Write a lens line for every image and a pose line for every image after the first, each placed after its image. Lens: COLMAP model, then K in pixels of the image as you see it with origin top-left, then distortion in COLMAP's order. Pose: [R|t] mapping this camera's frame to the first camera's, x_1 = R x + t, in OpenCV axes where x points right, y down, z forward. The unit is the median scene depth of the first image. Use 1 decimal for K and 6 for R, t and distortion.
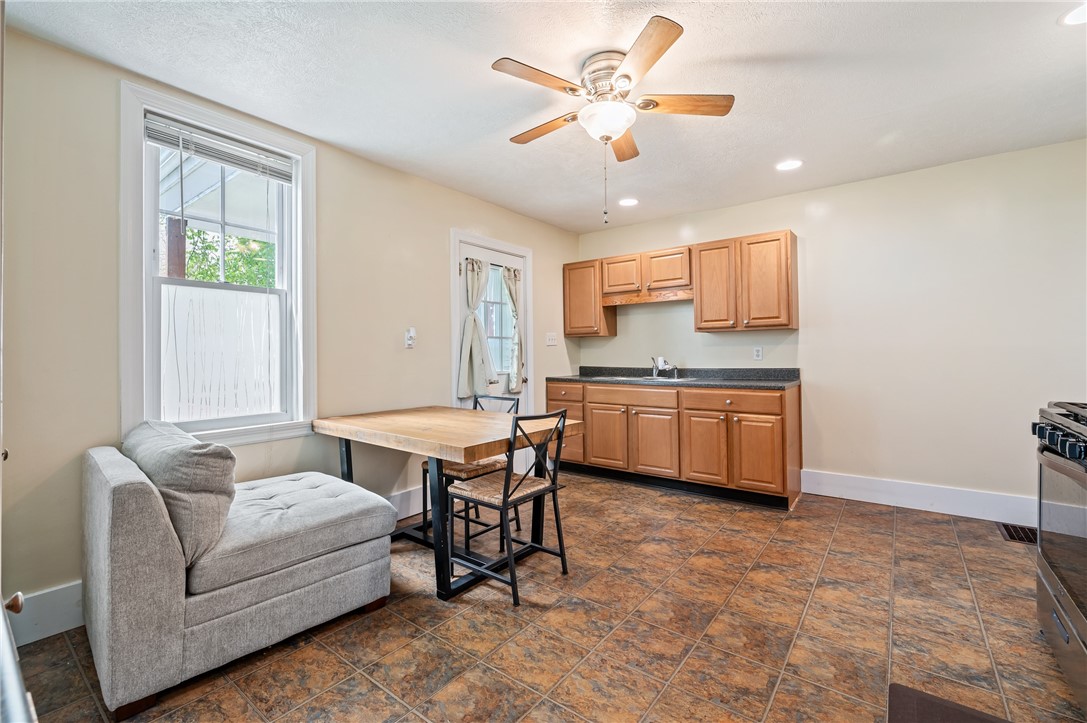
lens RADIAL K [[470.6, 0, 544.8], [0, 470.6, 345.9], [0, 0, 1]] dist [-0.000765, -0.000137]
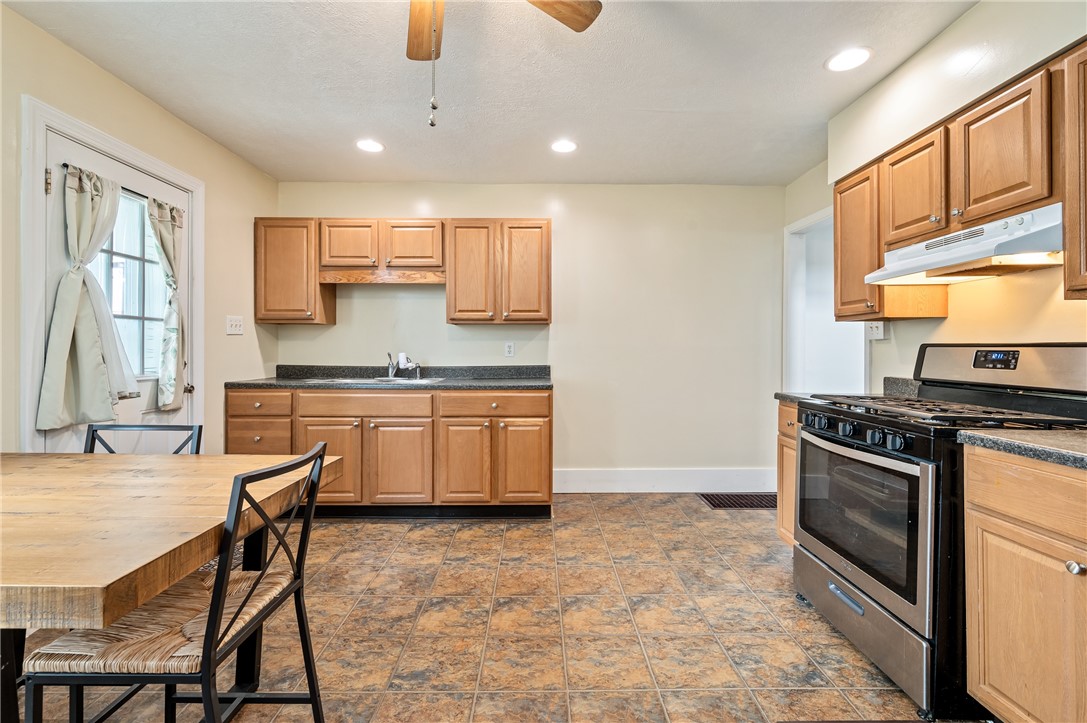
lens RADIAL K [[470.6, 0, 544.8], [0, 470.6, 345.9], [0, 0, 1]] dist [-0.000765, -0.000137]
pose [[0.784124, 0.014418, 0.620436, -0.068157], [-0.020503, 0.999786, 0.002679, 0.005309], [-0.620265, -0.014821, 0.784252, 0.250578]]
